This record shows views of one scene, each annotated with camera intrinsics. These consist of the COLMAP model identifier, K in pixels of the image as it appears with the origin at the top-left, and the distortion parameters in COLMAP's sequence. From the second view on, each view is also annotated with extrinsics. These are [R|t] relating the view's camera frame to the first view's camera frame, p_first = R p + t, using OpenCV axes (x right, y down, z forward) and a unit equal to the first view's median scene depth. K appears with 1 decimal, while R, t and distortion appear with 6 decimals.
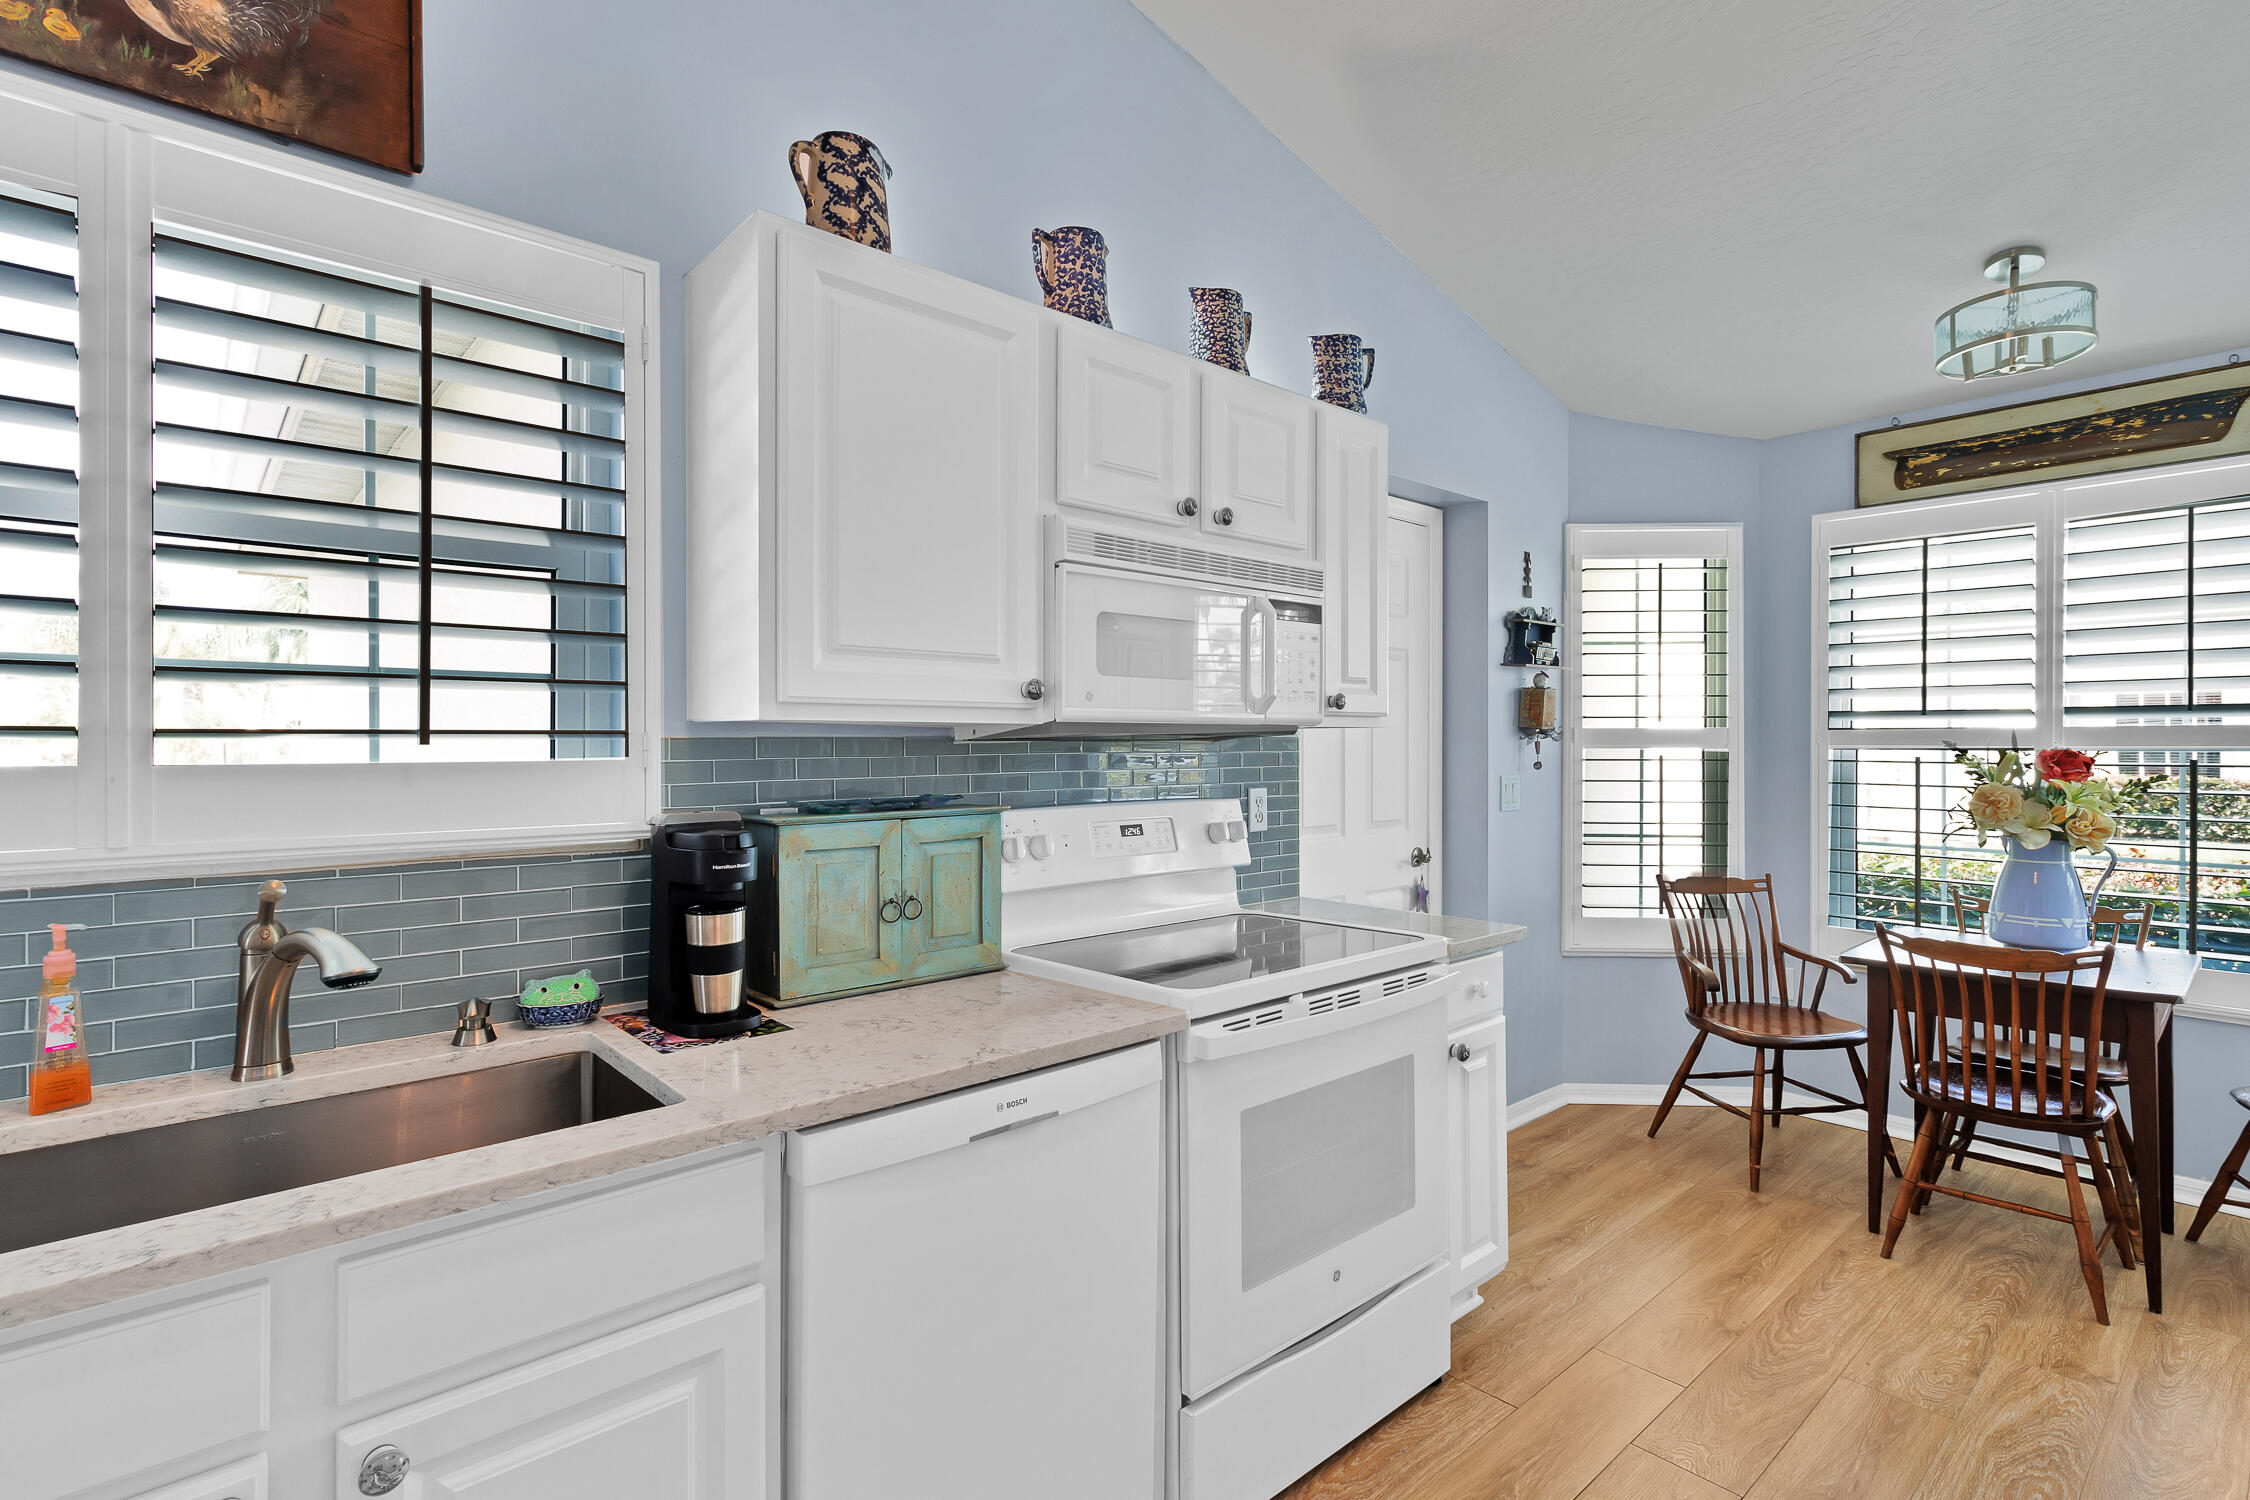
lens RADIAL K [[1066.6, 0, 1137.0], [0, 1066.6, 746.1], [0, 0, 1]] dist [0.002823, 0.000215]
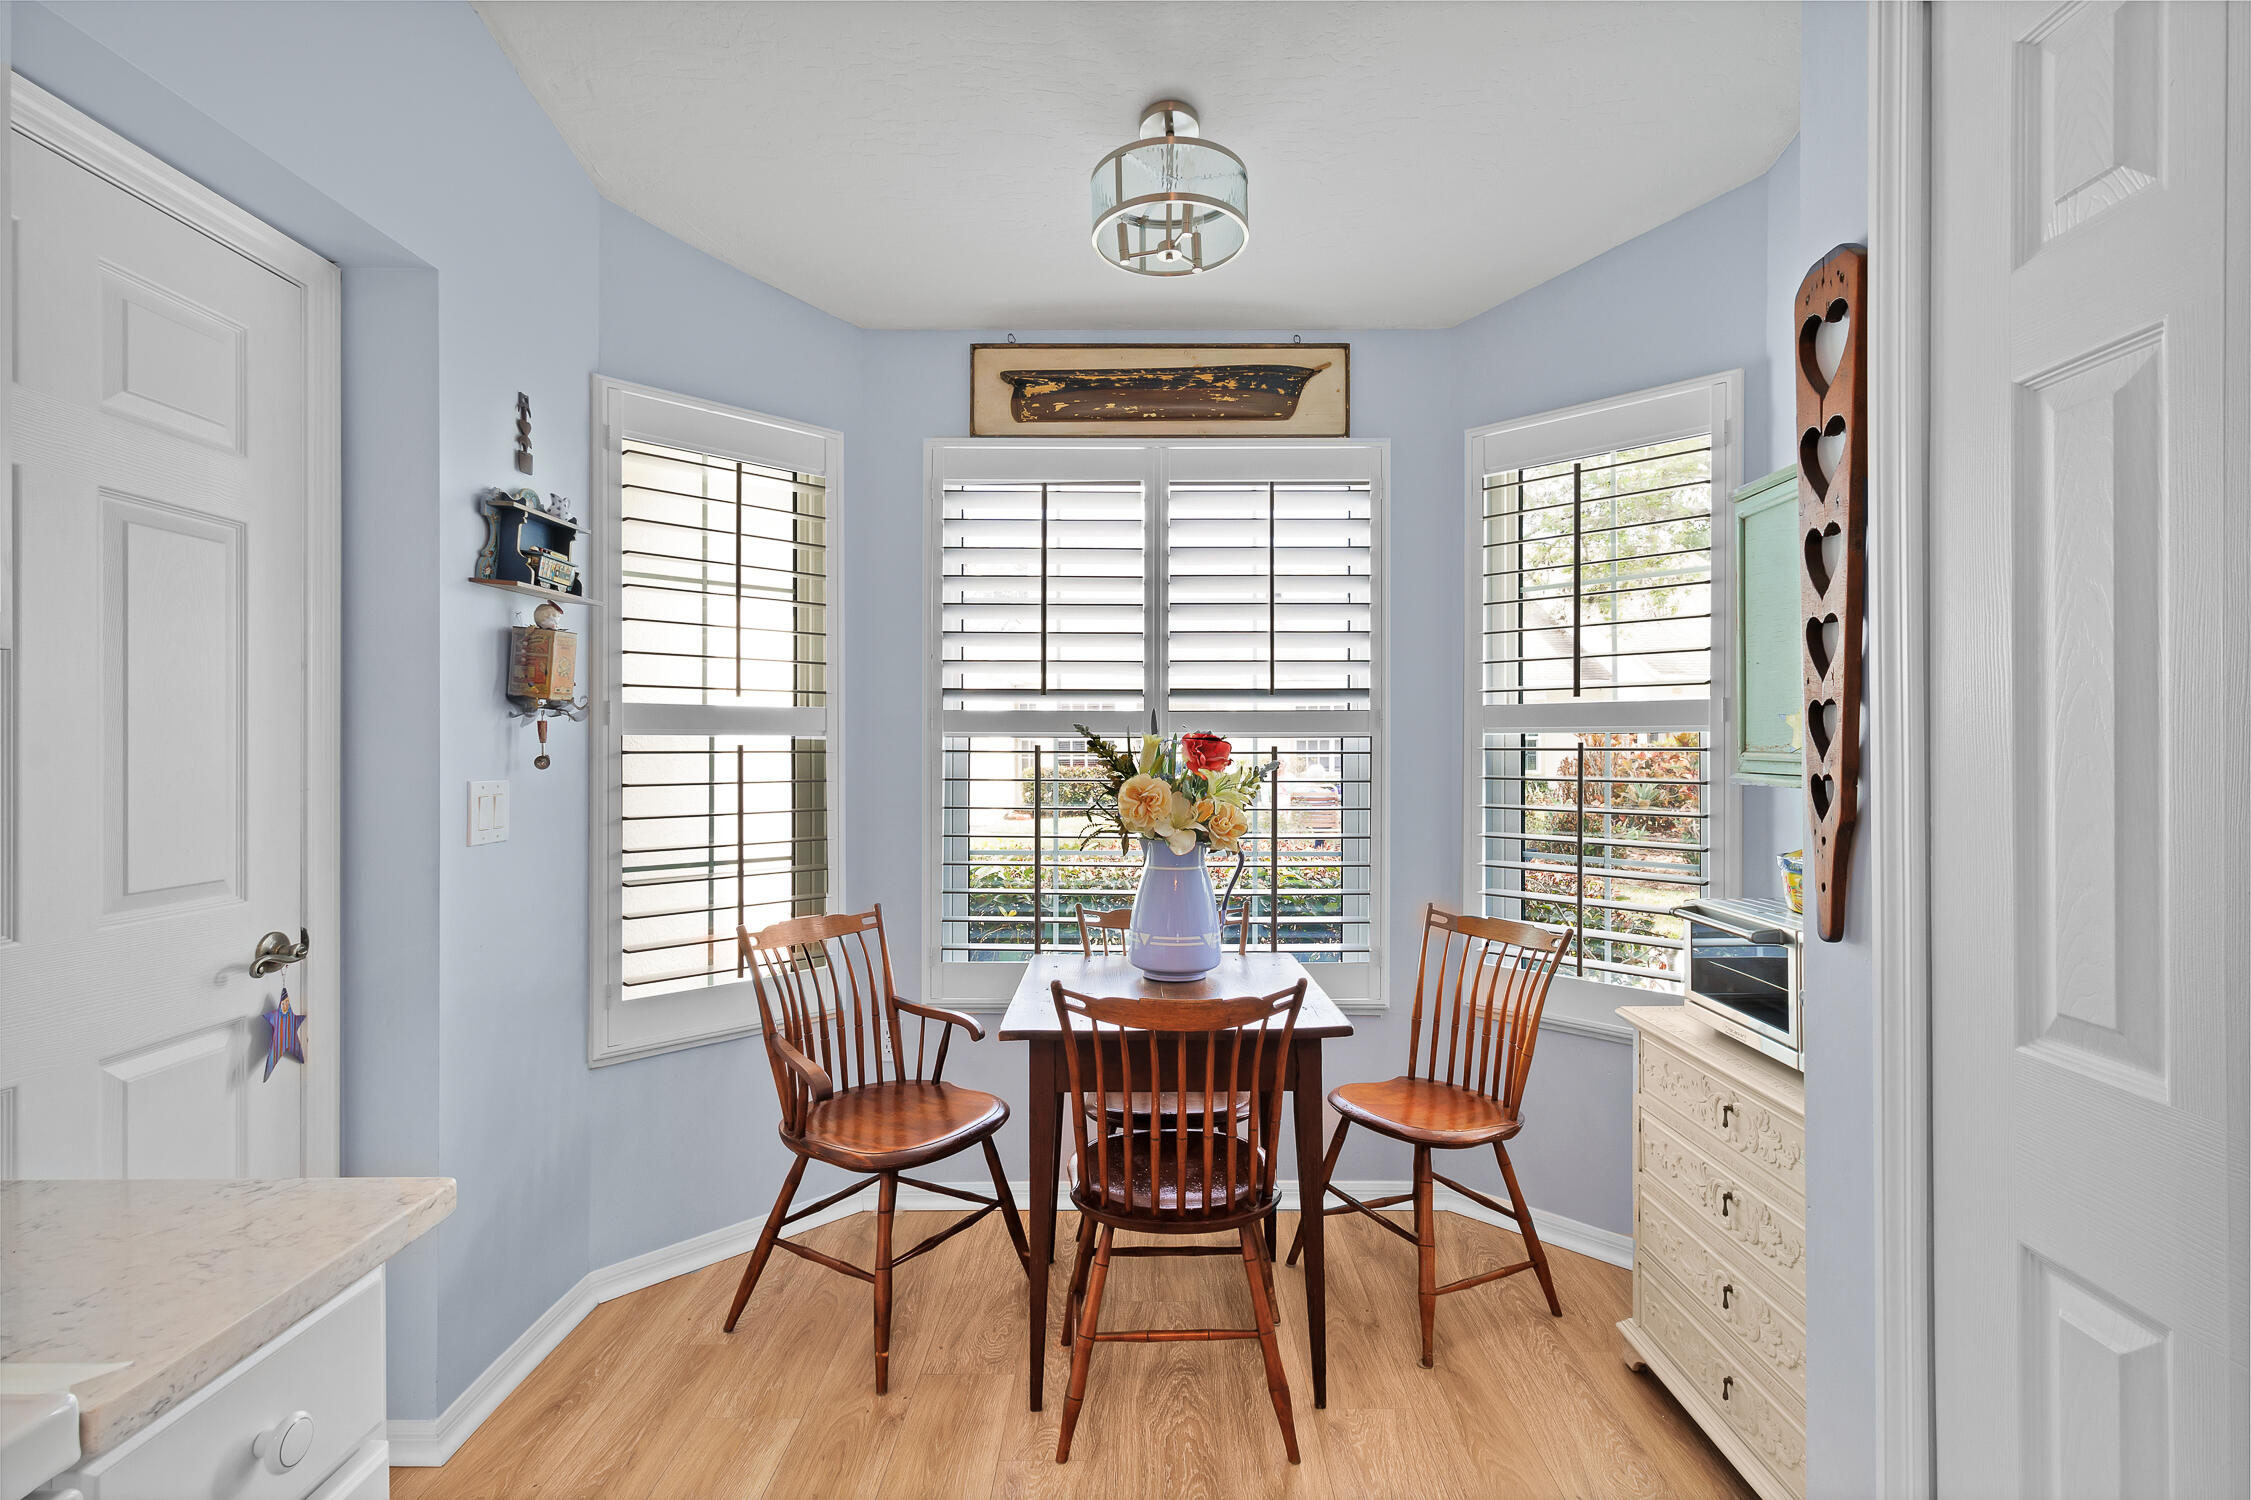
lens RADIAL K [[1051.1, 0, 1130.5], [0, 1051.1, 740.3], [0, 0, 1]] dist [0.001502, 0.000474]
pose [[0.668225, 0.003146, 0.743952, 0.166828], [0.003020, 0.999971, -0.006941, 0.011533], [-0.743953, 0.006885, 0.668197, 0.386497]]
